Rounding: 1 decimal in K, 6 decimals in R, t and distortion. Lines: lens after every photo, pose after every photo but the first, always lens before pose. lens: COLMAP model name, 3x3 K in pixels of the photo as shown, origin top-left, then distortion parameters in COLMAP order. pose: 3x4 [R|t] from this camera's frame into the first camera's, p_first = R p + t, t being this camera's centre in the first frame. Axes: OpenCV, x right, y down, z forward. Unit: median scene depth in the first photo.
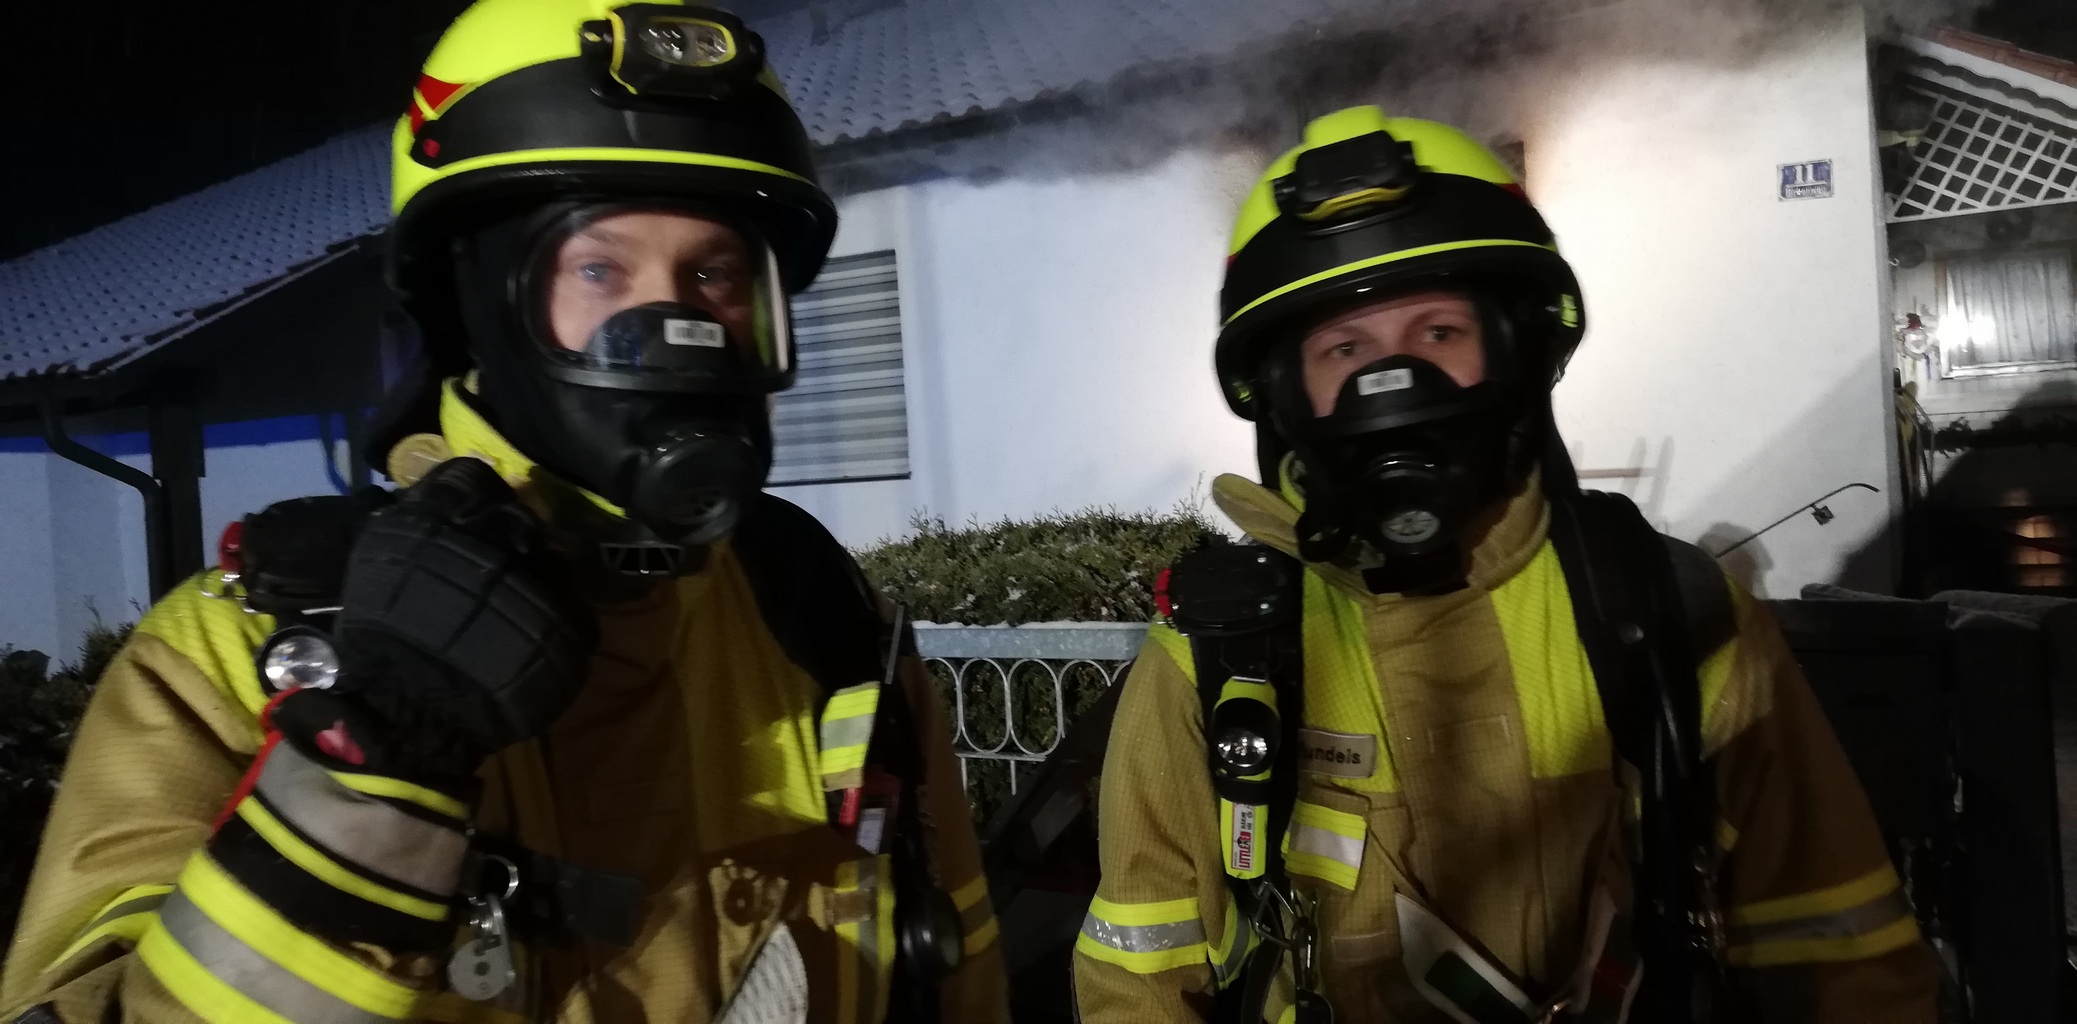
lens RADIAL K [[1512.9, 0, 1078.0], [0, 1512.9, 511.4], [0, 0, 1]] dist [0.093129, -0.121160]
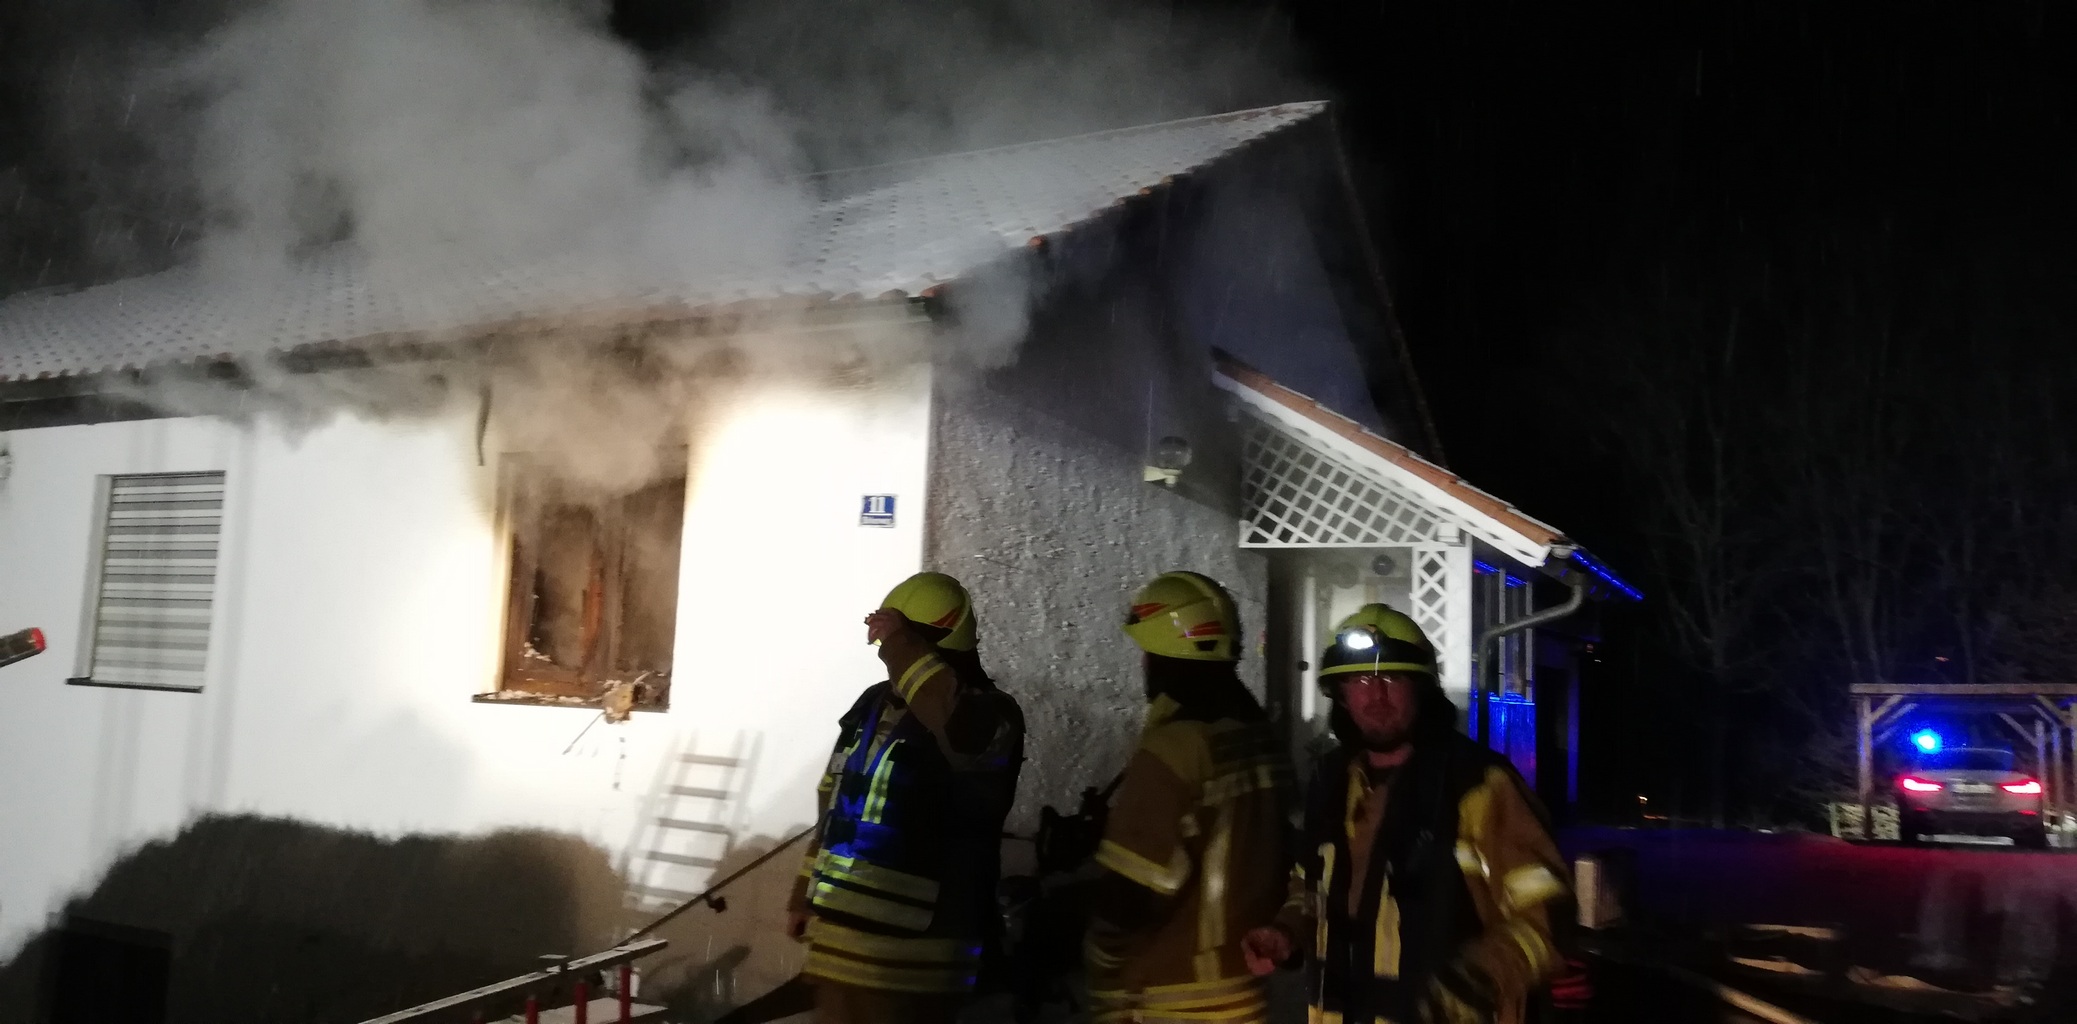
lens RADIAL K [[1564.2, 0, 1038.5], [0, 1564.2, 512.0], [0, 0, 1]] dist [-0.001826, -0.003806]
pose [[0.993647, 0.107489, 0.033330, 0.376643], [-0.101704, 0.984492, -0.142937, -0.045689], [-0.048177, 0.138640, 0.989170, -0.075083]]
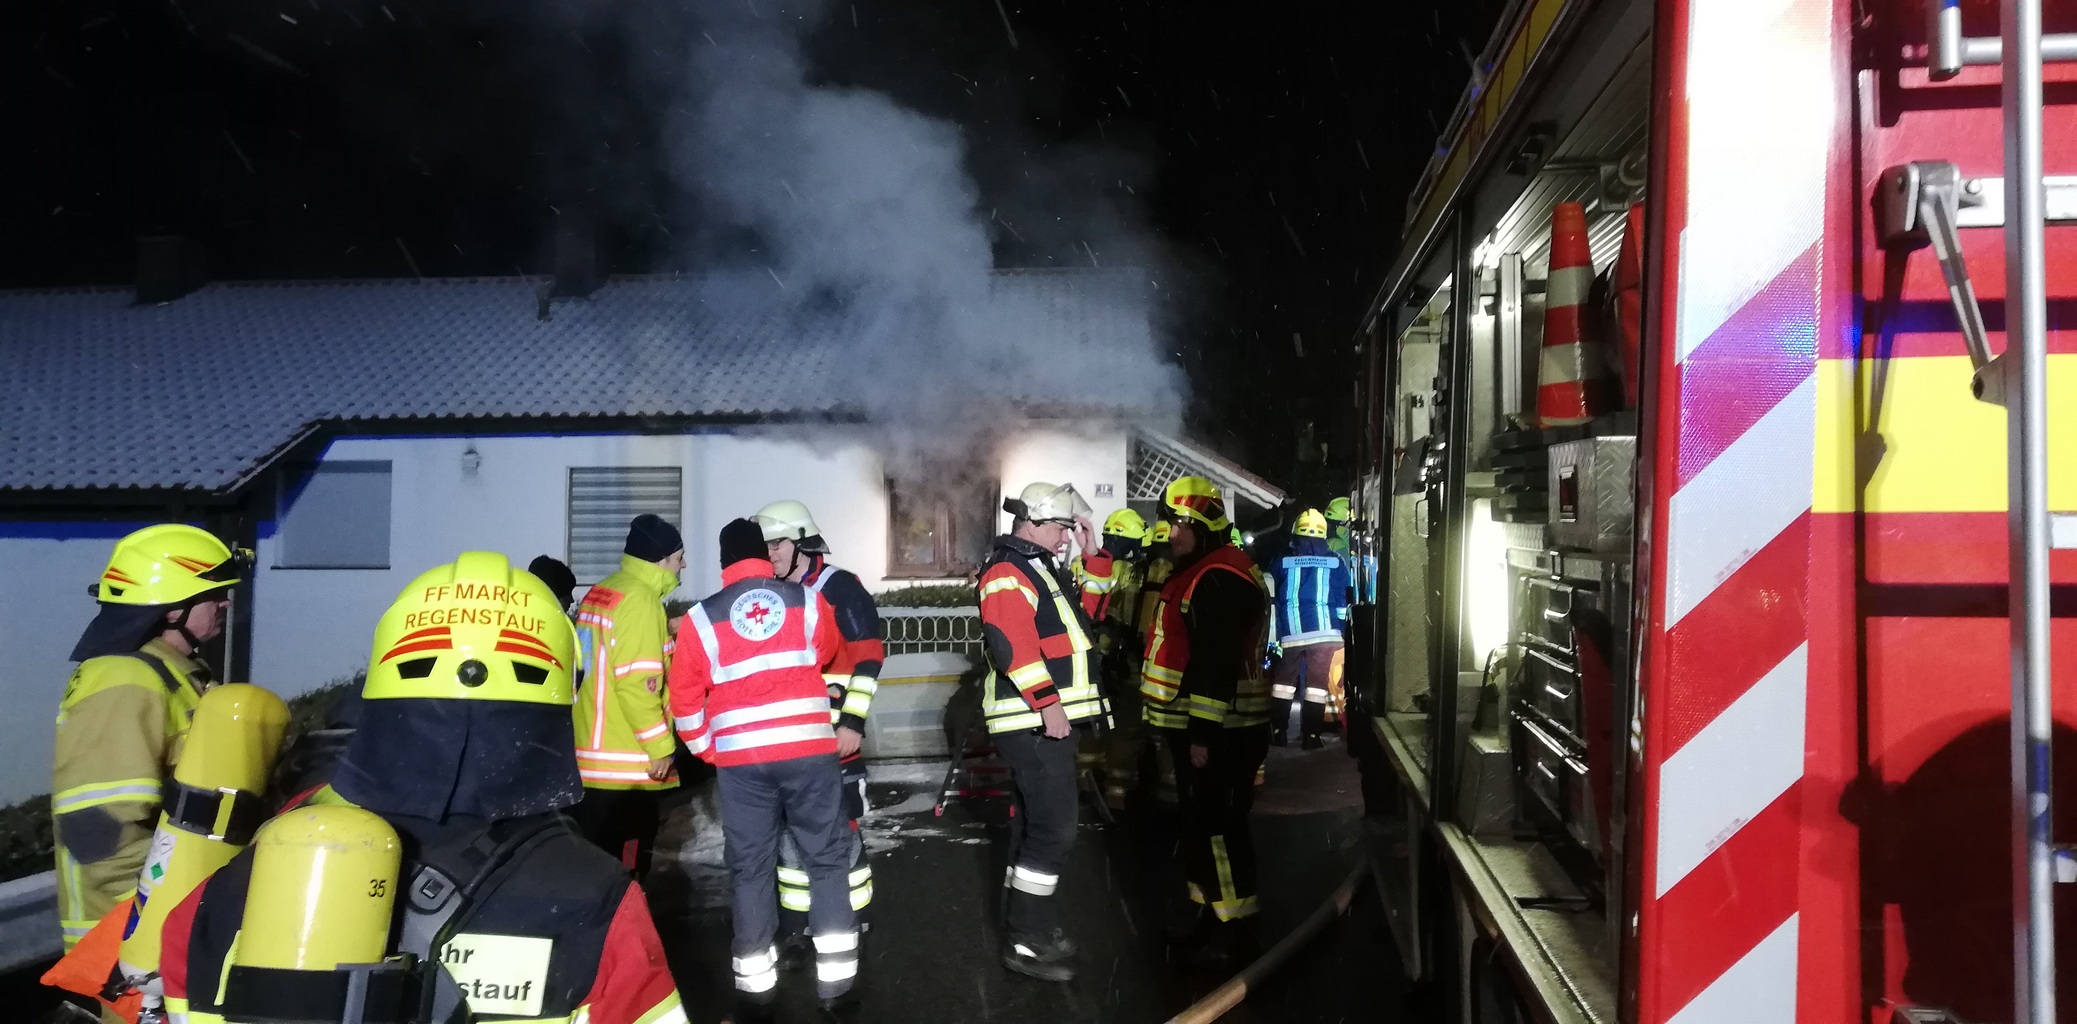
lens RADIAL K [[1503.8, 0, 1038.5], [0, 1503.8, 512.0], [0, 0, 1]] dist [-0.003289, -0.007398]
pose [[0.892513, 0.091377, 0.441668, -0.523038], [-0.037927, 0.990999, -0.128386, 0.106241], [-0.449424, 0.097835, 0.887945, -0.846062]]
